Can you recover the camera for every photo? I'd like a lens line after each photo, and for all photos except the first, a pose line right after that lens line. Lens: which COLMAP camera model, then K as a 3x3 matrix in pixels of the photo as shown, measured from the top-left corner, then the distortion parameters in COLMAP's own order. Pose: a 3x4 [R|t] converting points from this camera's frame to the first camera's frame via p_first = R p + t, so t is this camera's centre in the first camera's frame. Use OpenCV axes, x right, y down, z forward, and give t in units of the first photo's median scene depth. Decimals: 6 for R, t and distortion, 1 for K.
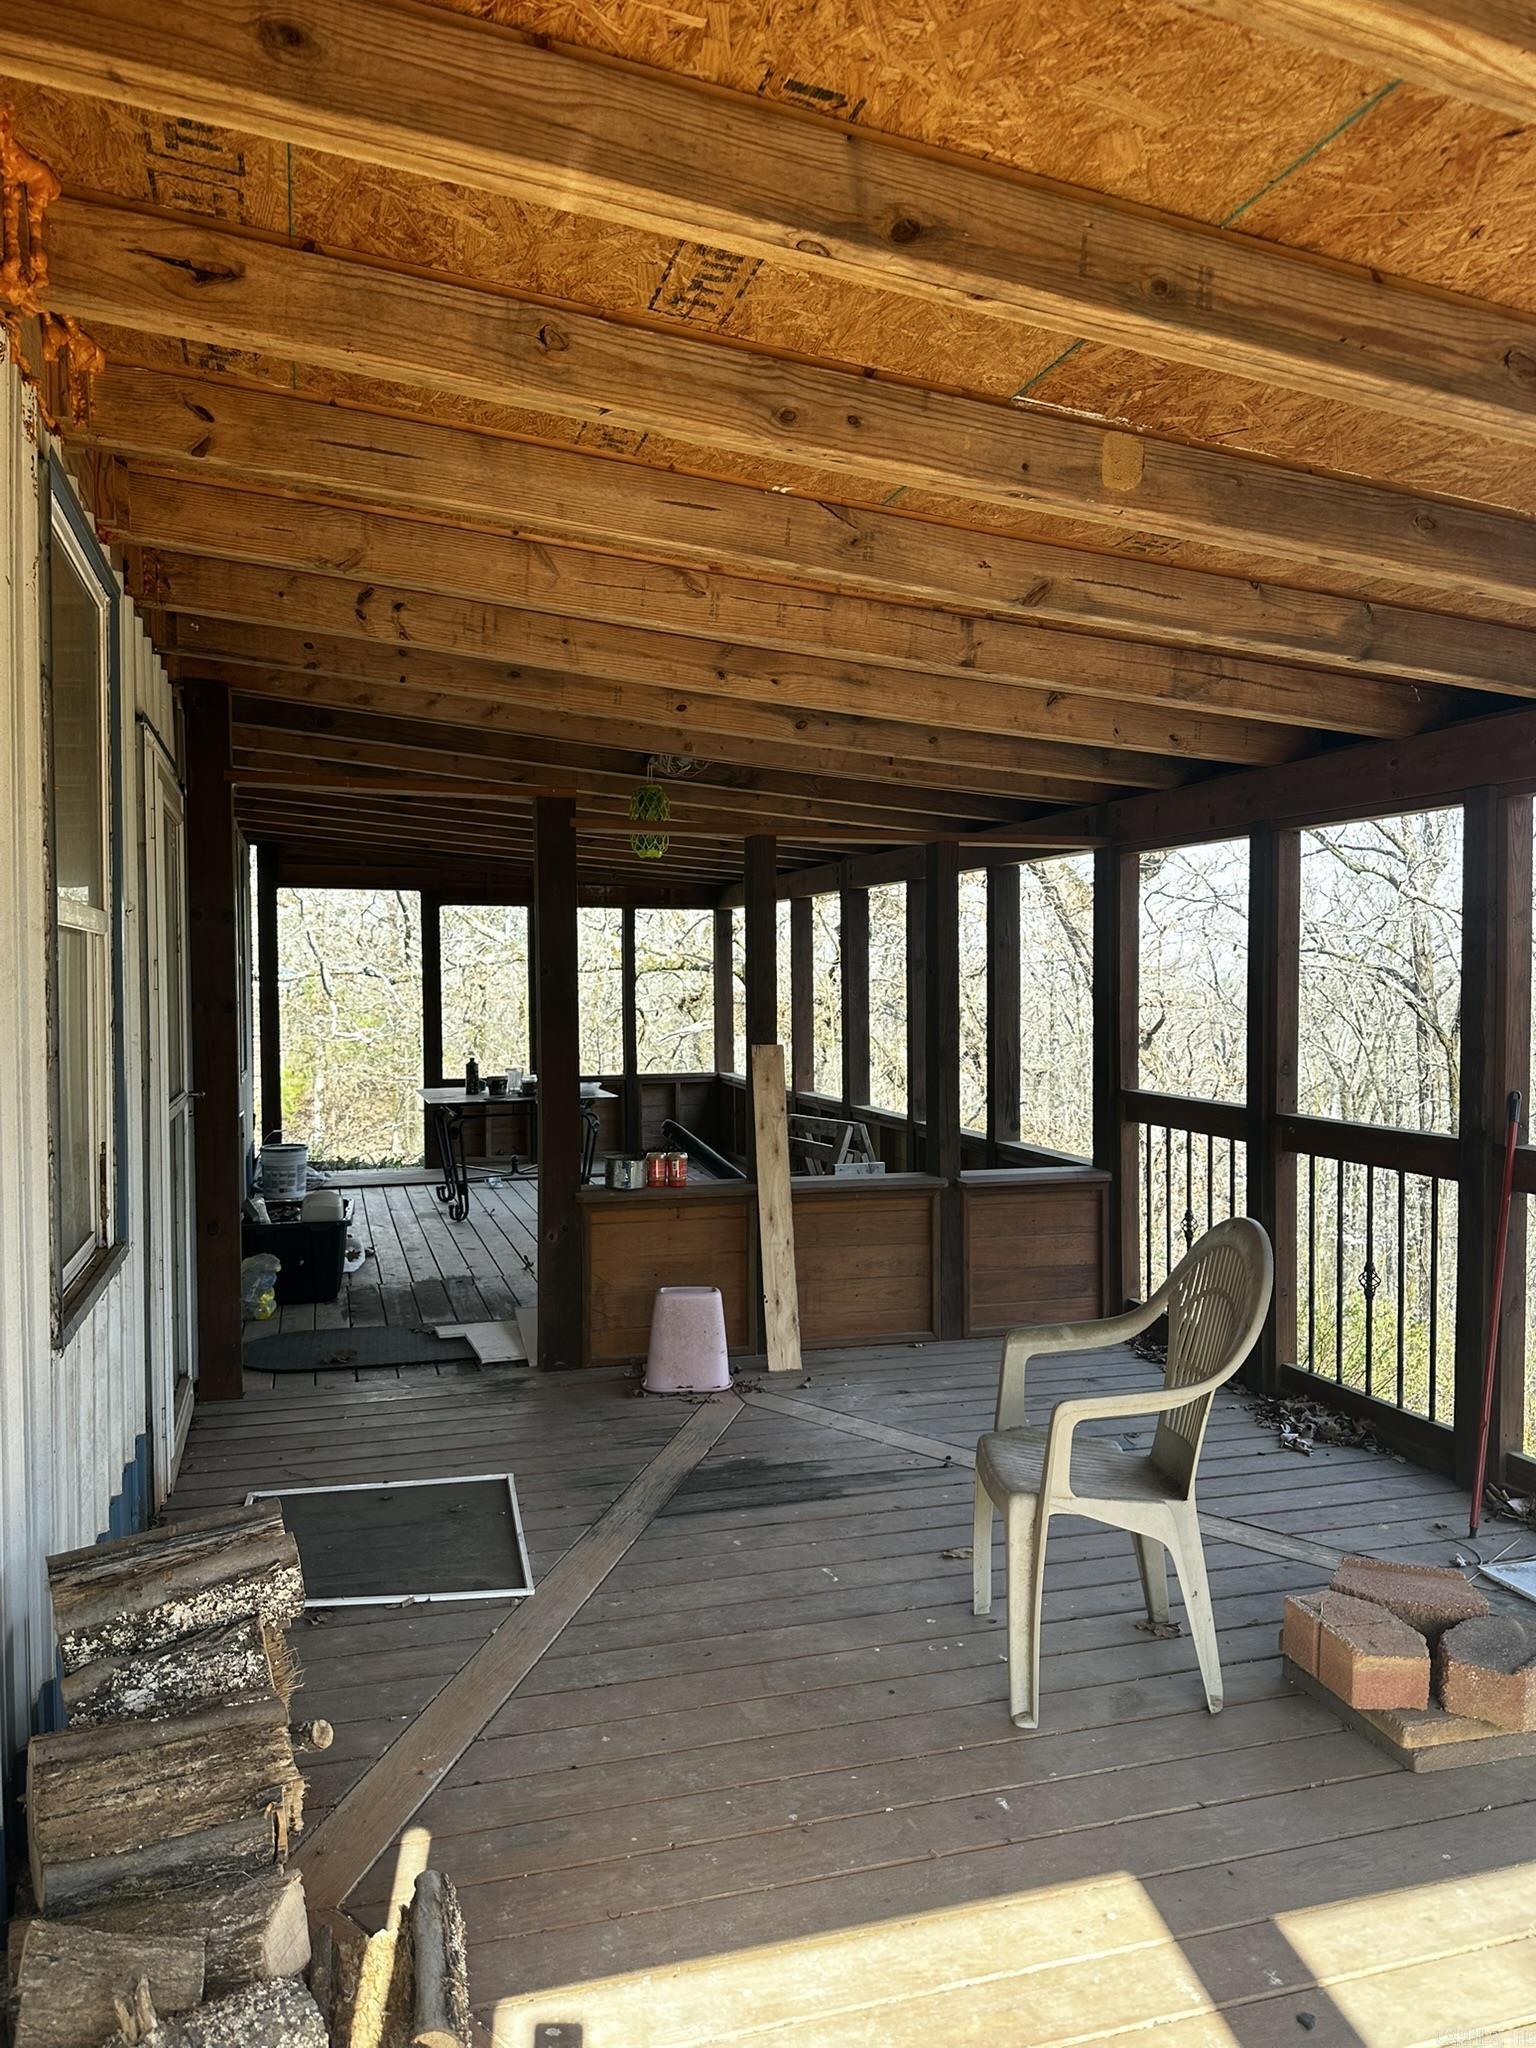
lens RADIAL K [[1438.0, 0, 768.0], [0, 1438.0, 1024.0], [0, 0, 1]] dist [0.180544, -0.403782]
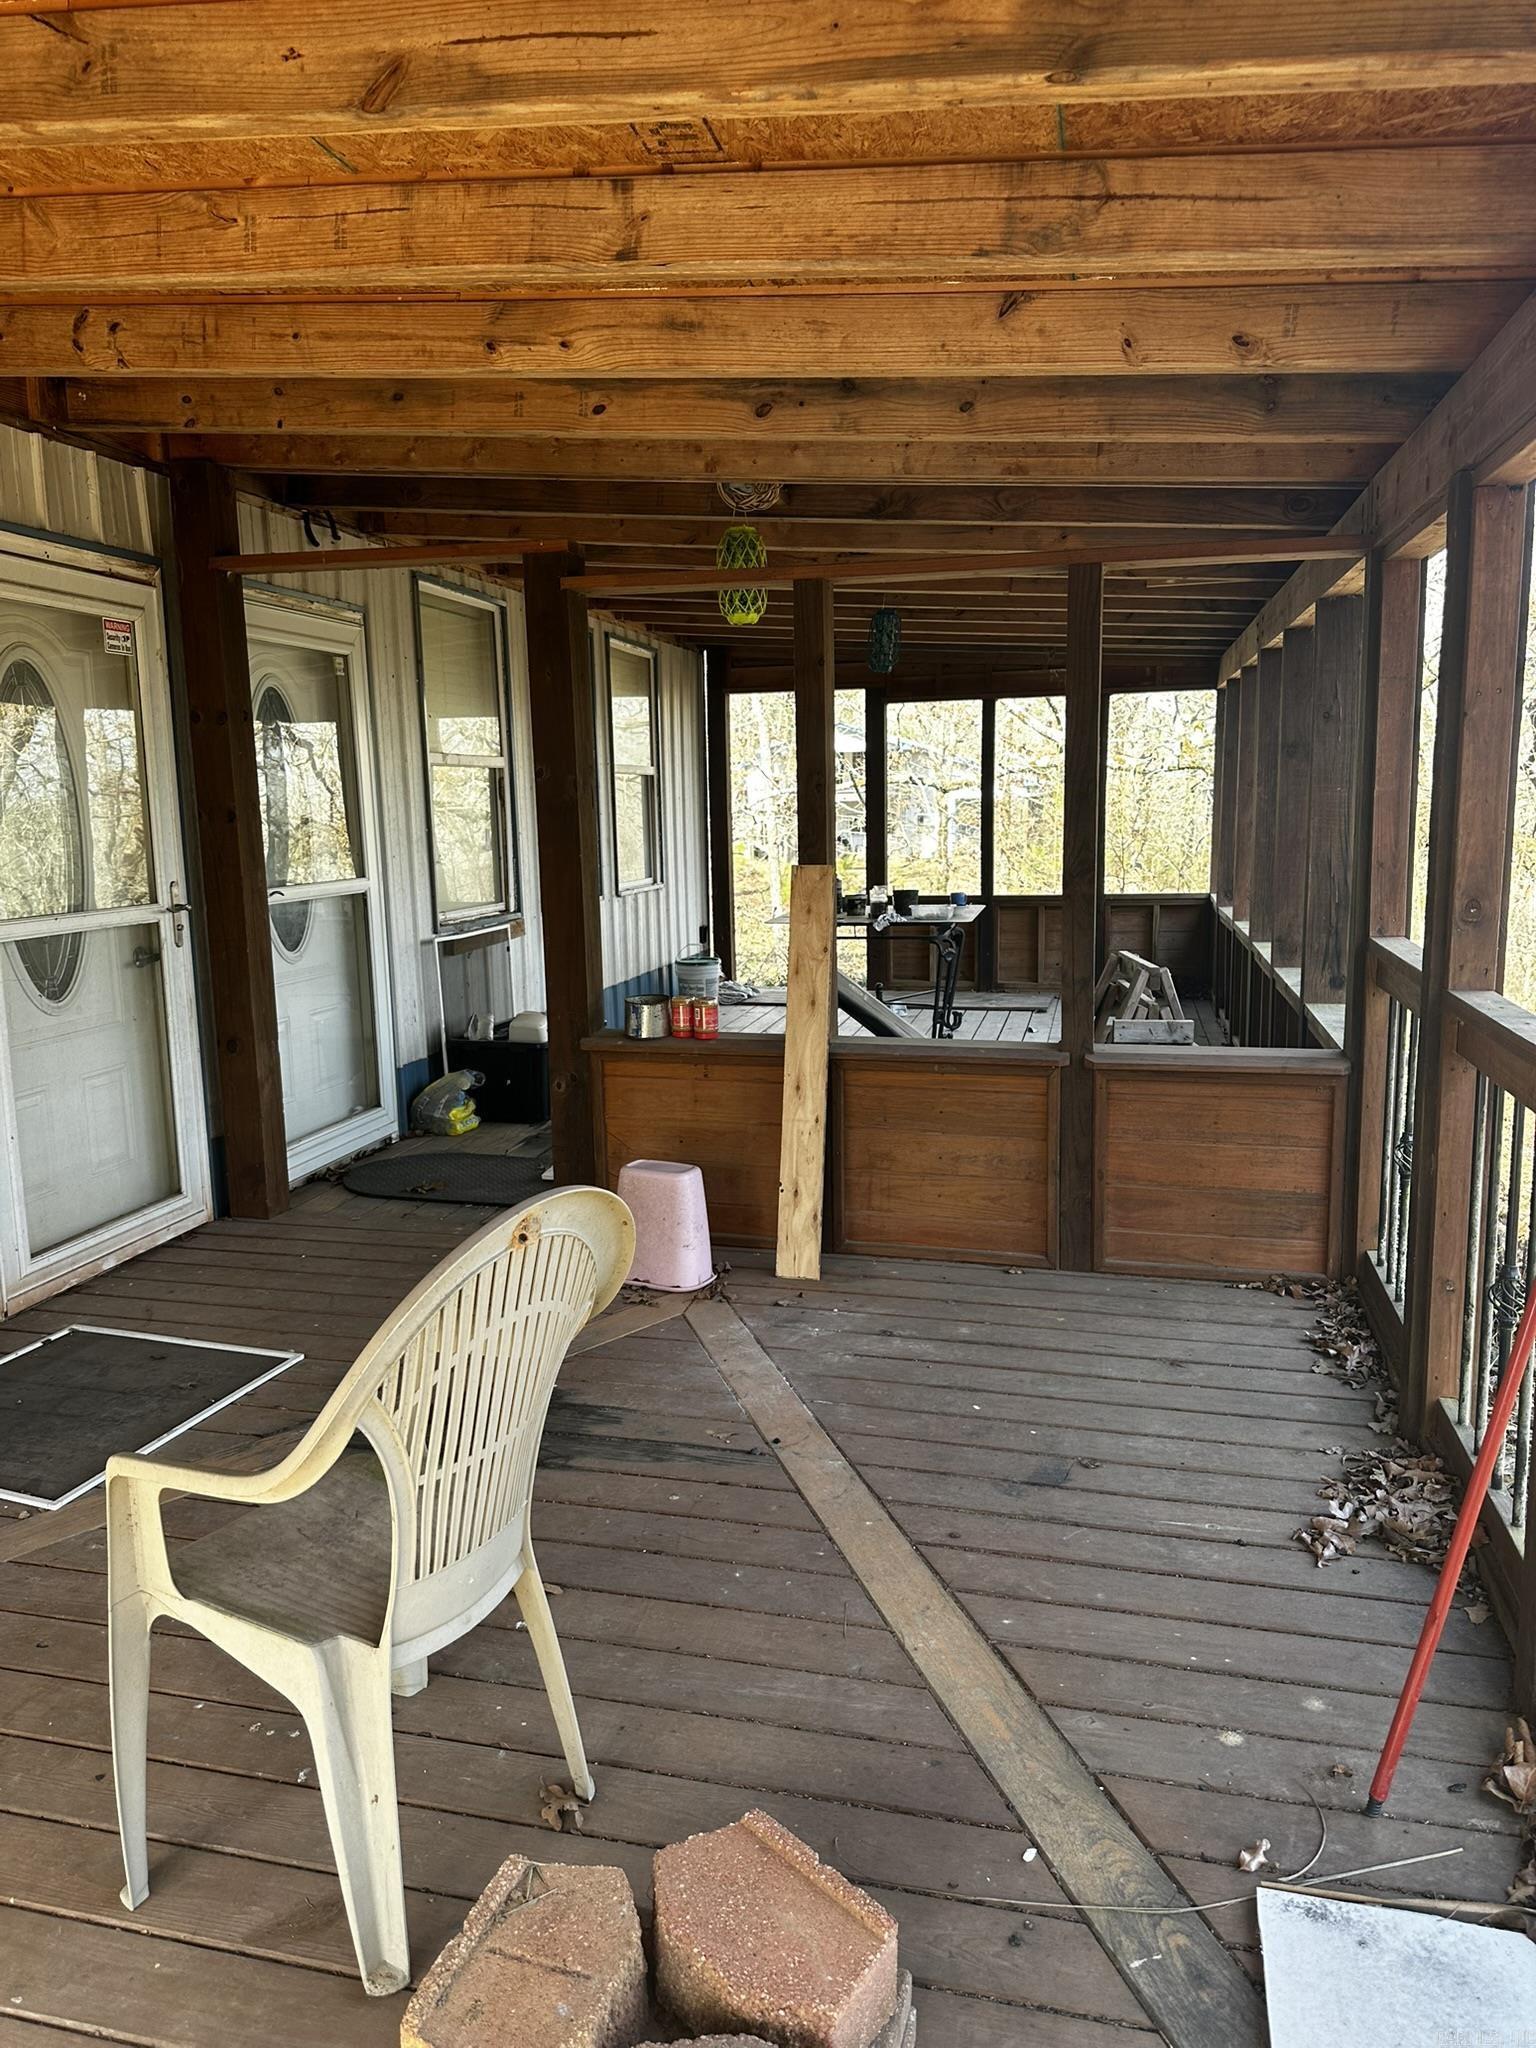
lens RADIAL K [[1457.2, 0, 768.0], [0, 1457.2, 1024.0], [0, 0, 1]] dist [0.078111, -0.087577]
pose [[0.854290, 0.068522, -0.515261, 0.434303], [-0.001067, 0.991502, 0.130087, -0.001822], [0.519796, -0.110582, 0.847103, 0.366350]]
